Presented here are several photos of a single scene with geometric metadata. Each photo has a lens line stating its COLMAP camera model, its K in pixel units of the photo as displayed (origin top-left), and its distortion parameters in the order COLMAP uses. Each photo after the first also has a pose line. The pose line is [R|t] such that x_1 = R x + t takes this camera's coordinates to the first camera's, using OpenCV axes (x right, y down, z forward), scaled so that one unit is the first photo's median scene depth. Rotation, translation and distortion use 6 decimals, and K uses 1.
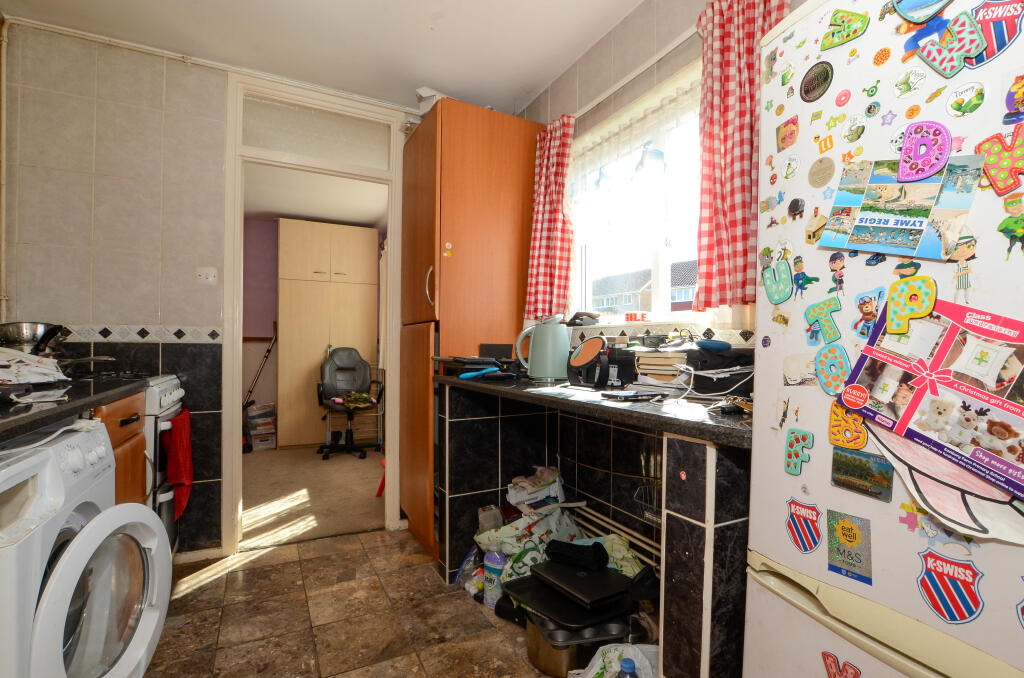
lens RADIAL K [[471.9, 0, 510.8], [0, 471.9, 342.1], [0, 0, 1]] dist [-0.001903, 0.000046]
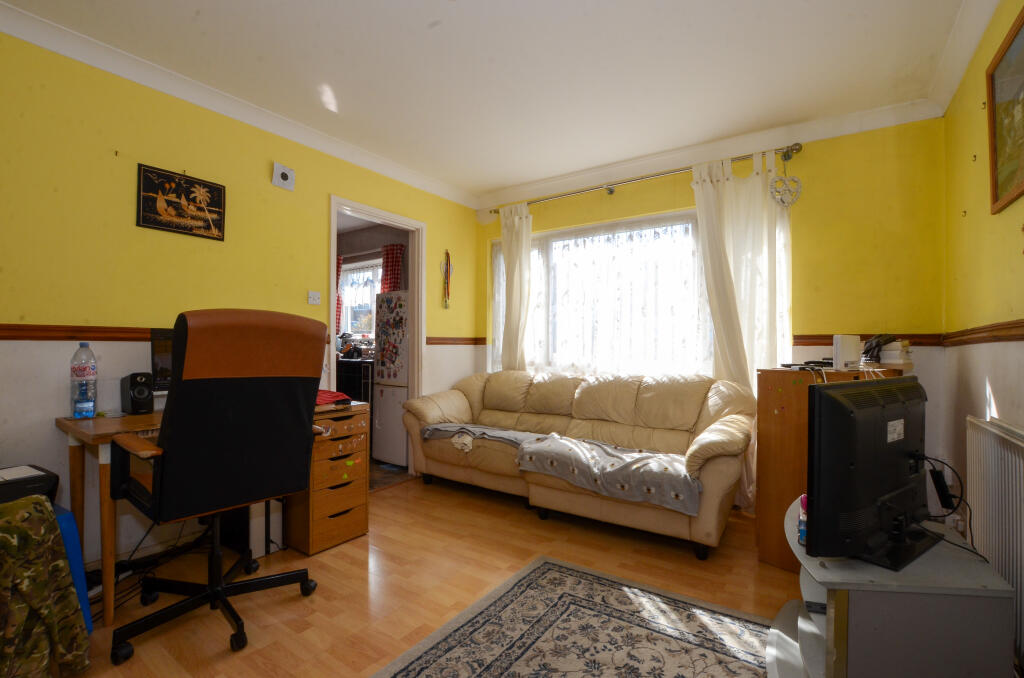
lens RADIAL K [[471.9, 0, 512.7], [0, 471.9, 344.2], [0, 0, 1]] dist [-0.001903, 0.000046]
pose [[0.886827, 0.011835, 0.461949, -0.306584], [-0.012570, 0.999920, -0.001486, -0.012549], [-0.461930, -0.004489, 0.886905, -2.280240]]
